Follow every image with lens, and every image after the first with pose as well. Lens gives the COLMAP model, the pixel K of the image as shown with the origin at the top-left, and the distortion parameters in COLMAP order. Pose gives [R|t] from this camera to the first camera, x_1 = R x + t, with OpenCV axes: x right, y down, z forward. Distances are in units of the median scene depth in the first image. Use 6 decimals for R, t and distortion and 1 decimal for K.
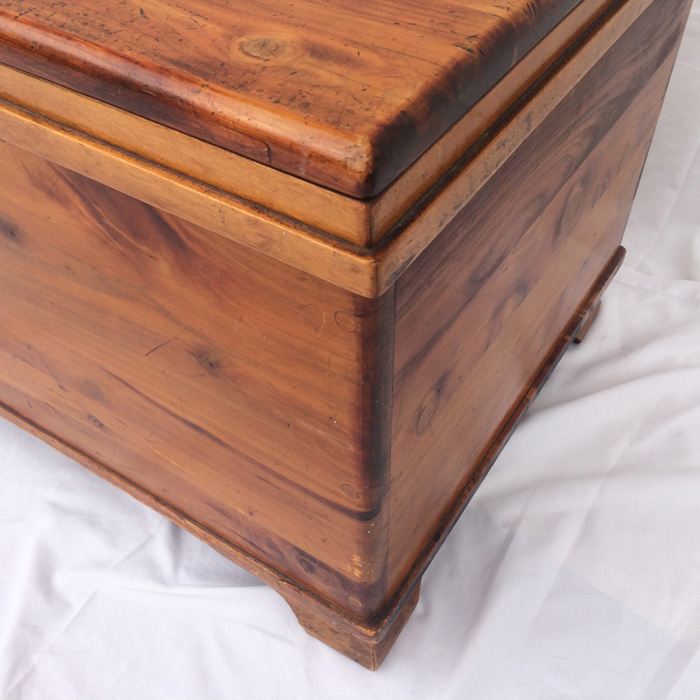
lens RADIAL K [[798.7, 0, 351.3], [0, 798.7, 352.9], [0, 0, 1]] dist [0.070308, -0.082350]
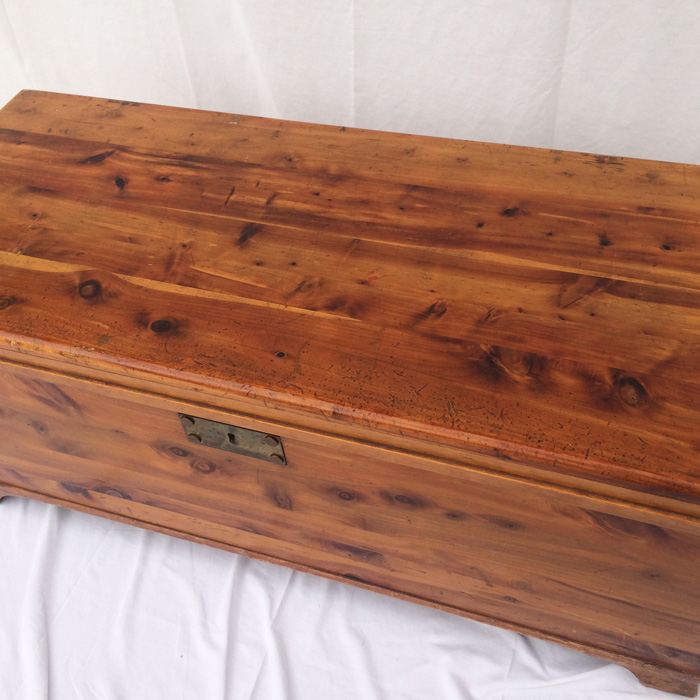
lens RADIAL K [[798.7, 0, 351.3], [0, 798.7, 352.9], [0, 0, 1]] dist [0.070308, -0.082350]
pose [[0.965370, -0.234721, 0.113874, -0.811663], [0.232313, 0.972041, 0.034158, -0.616848], [-0.118708, -0.006521, 0.992908, -0.673581]]
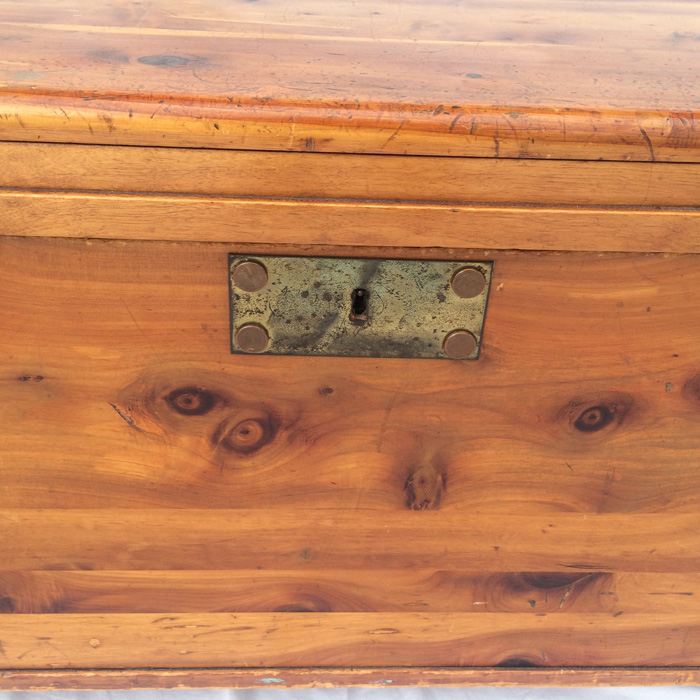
lens RADIAL K [[798.7, 0, 351.3], [0, 798.7, 352.9], [0, 0, 1]] dist [0.070308, -0.082350]
pose [[0.817029, -0.274762, 0.506922, -1.308922], [0.379201, 0.918337, -0.113416, -0.311388], [-0.434363, 0.284889, 0.854498, 0.474698]]
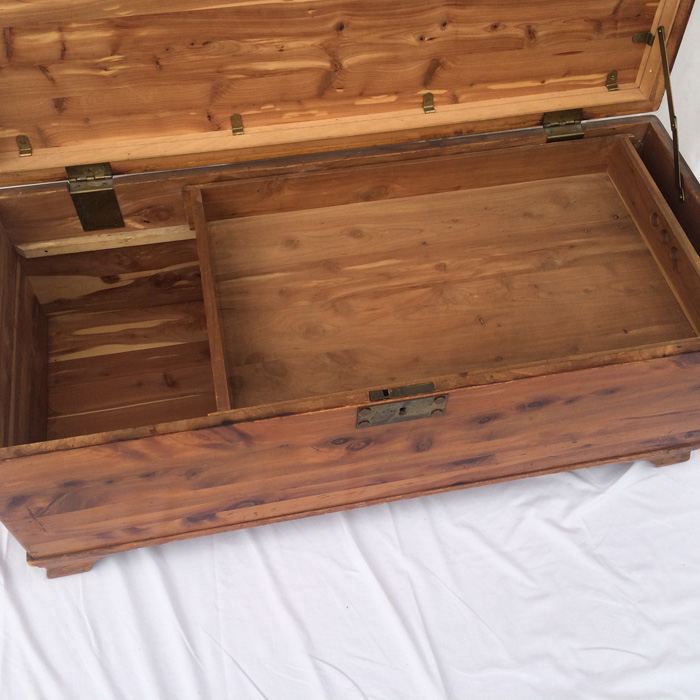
lens RADIAL K [[798.7, 0, 351.3], [0, 798.7, 352.9], [0, 0, 1]] dist [0.070308, -0.082350]
pose [[0.712339, -0.559397, 0.423848, -1.816103], [0.481555, 0.828899, 0.284661, -1.230373], [-0.510566, 0.001331, 0.859838, -0.649491]]
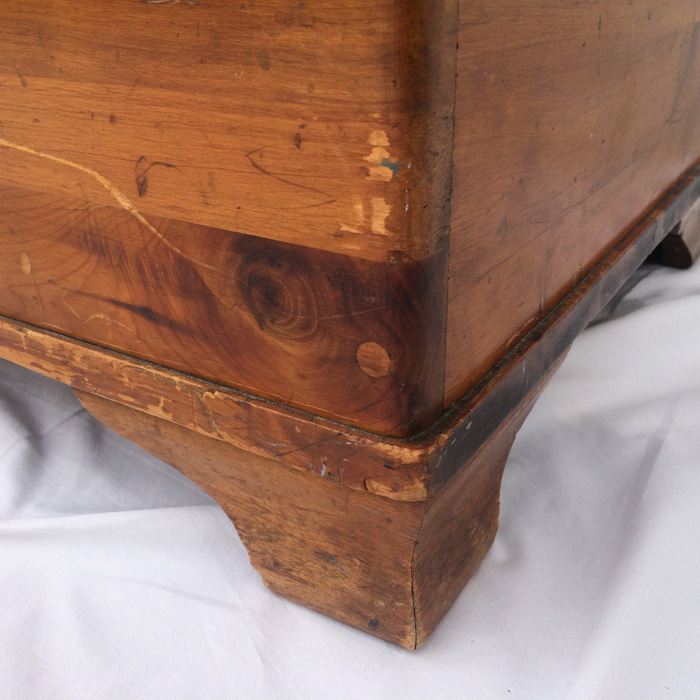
lens RADIAL K [[804.2, 0, 350.0], [0, 804.2, 350.0], [0, 0, 1]] dist [0.061889, -0.063007]
pose [[0.999901, -0.012444, 0.006522, -0.010793], [0.013922, 0.940103, -0.340607, 0.471365], [-0.001892, 0.340664, 0.940183, 0.631693]]
